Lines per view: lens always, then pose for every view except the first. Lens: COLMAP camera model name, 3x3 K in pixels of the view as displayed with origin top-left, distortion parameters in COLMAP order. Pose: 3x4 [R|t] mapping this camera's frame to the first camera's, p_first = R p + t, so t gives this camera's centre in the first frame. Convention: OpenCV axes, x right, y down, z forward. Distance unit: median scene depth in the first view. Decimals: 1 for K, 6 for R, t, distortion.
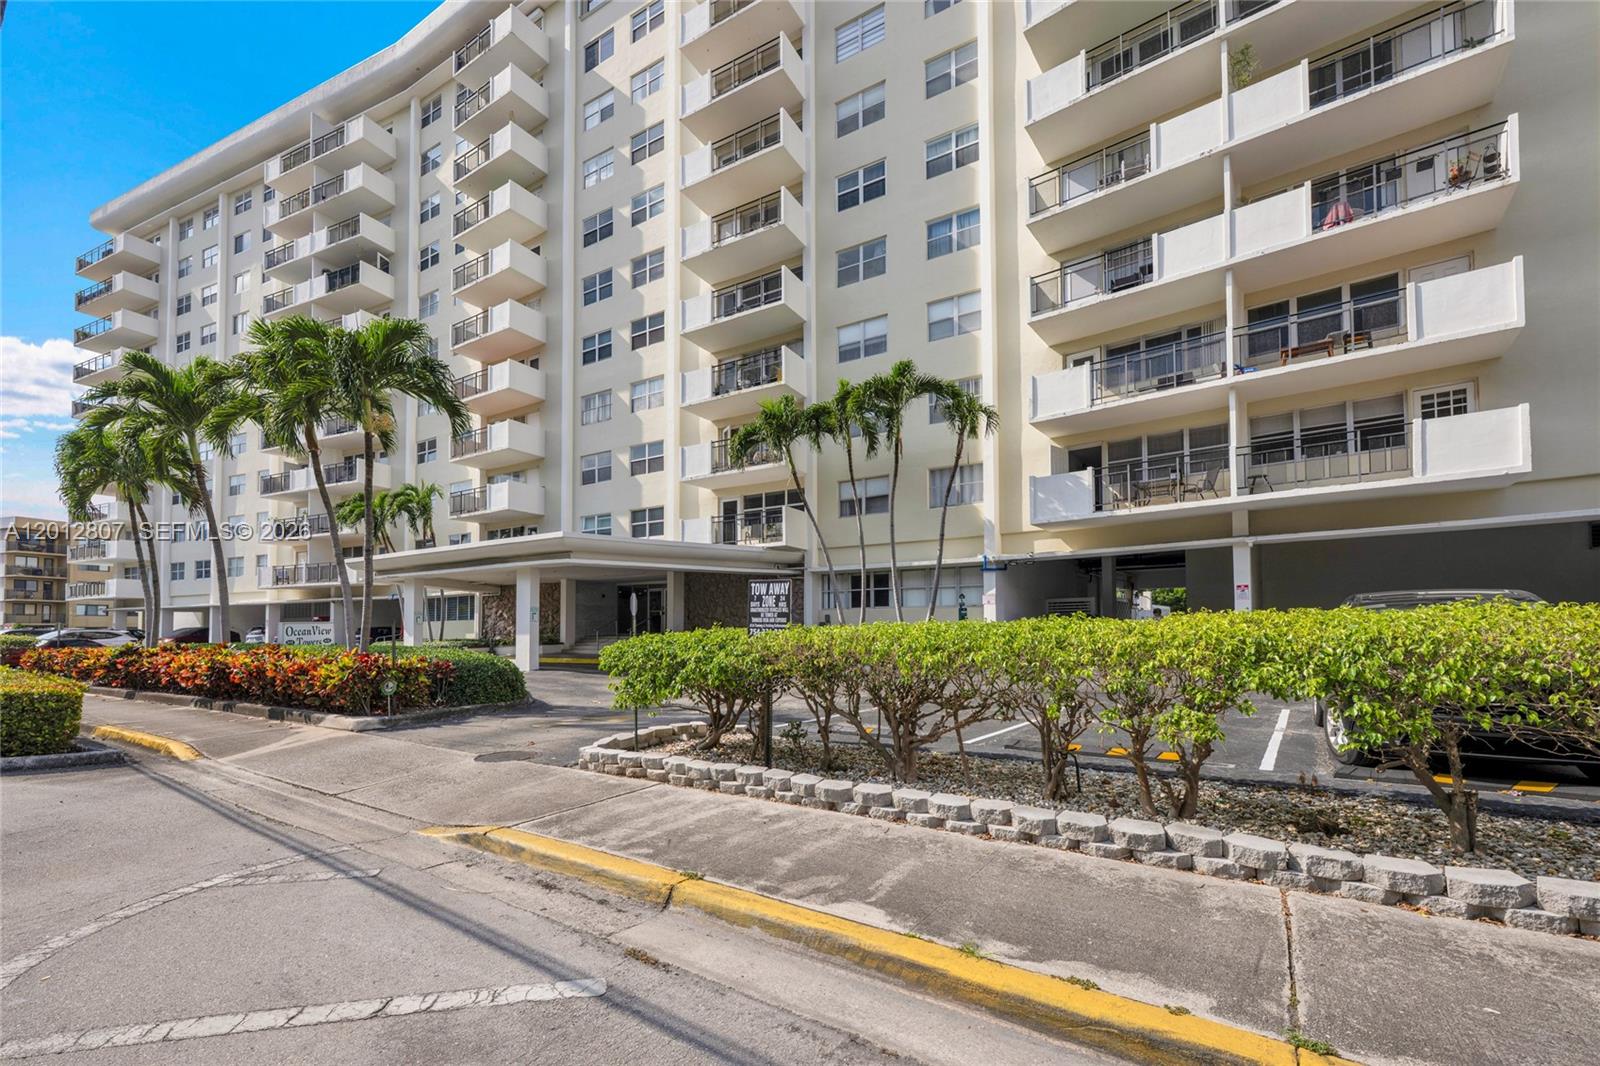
lens RADIAL K [[657.1, 0, 814.7], [0, 657.1, 599.0], [0, 0, 1]] dist [-0.000209, 0.000073]
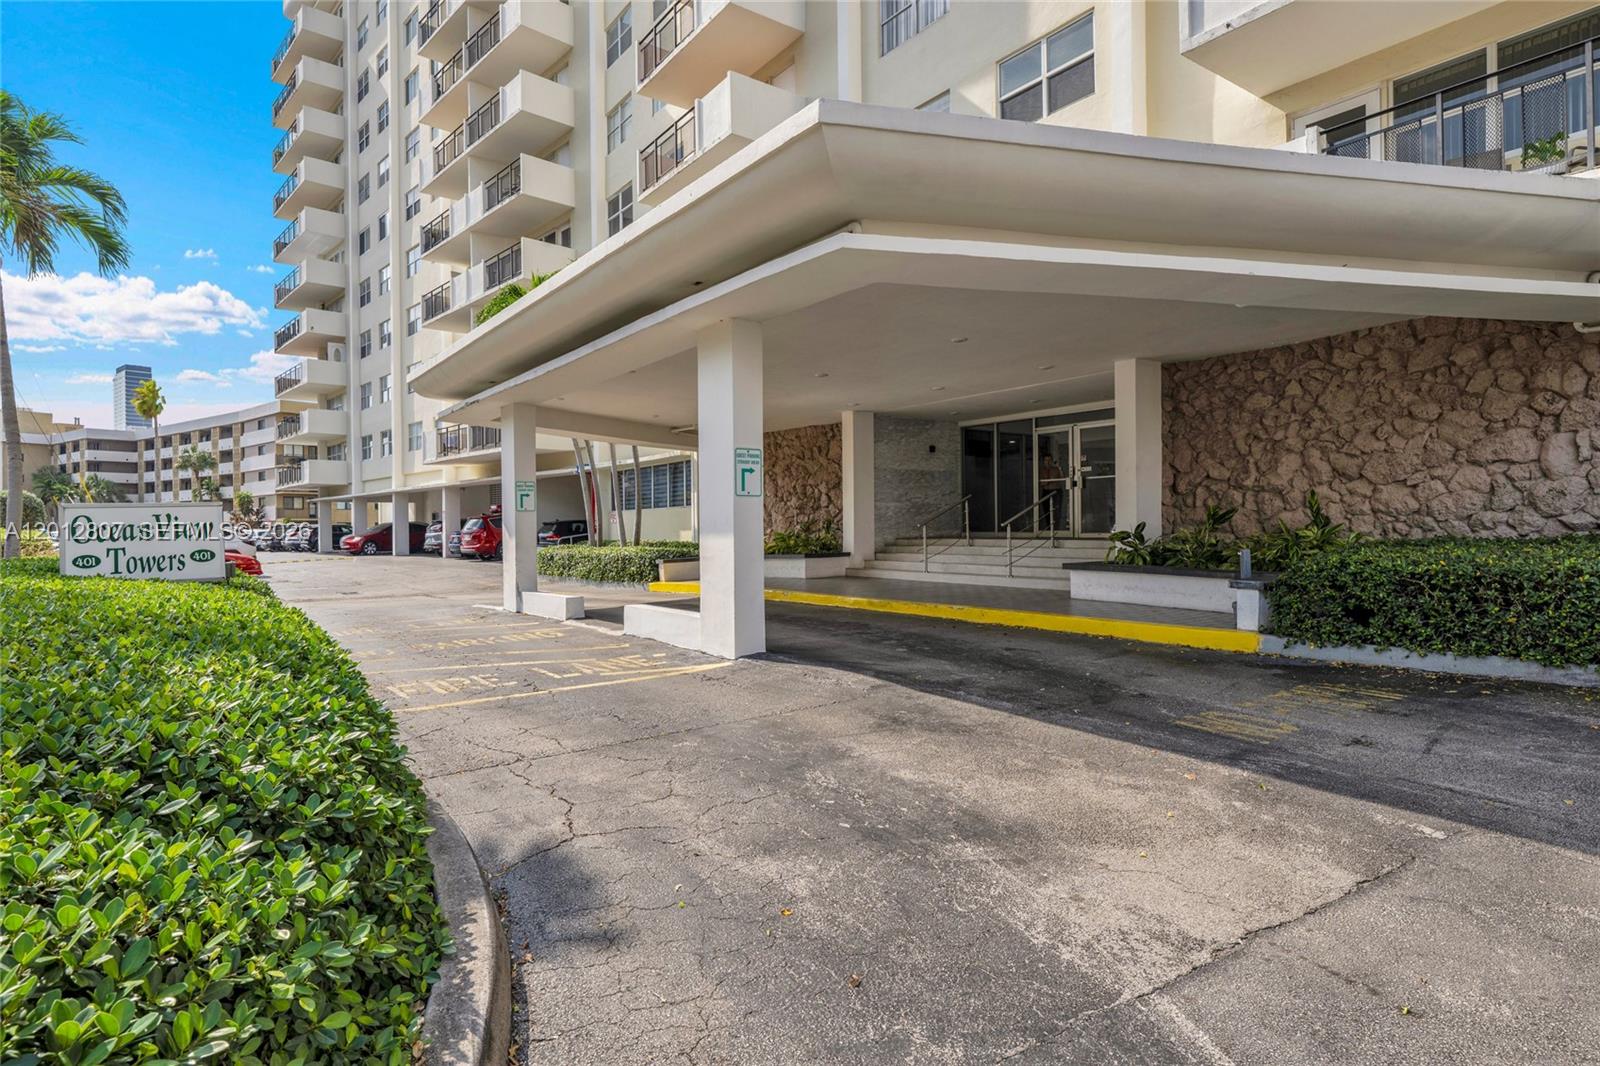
lens RADIAL K [[905.4, 0, 801.4], [0, 905.4, 527.3], [0, 0, 1]] dist [-0.000014, 0.000006]
pose [[0.911120, -0.000593, -0.412141, -0.156631], [0.021002, 0.998767, 0.044991, 0.020341], [0.411606, -0.049648, 0.910008, 0.421595]]
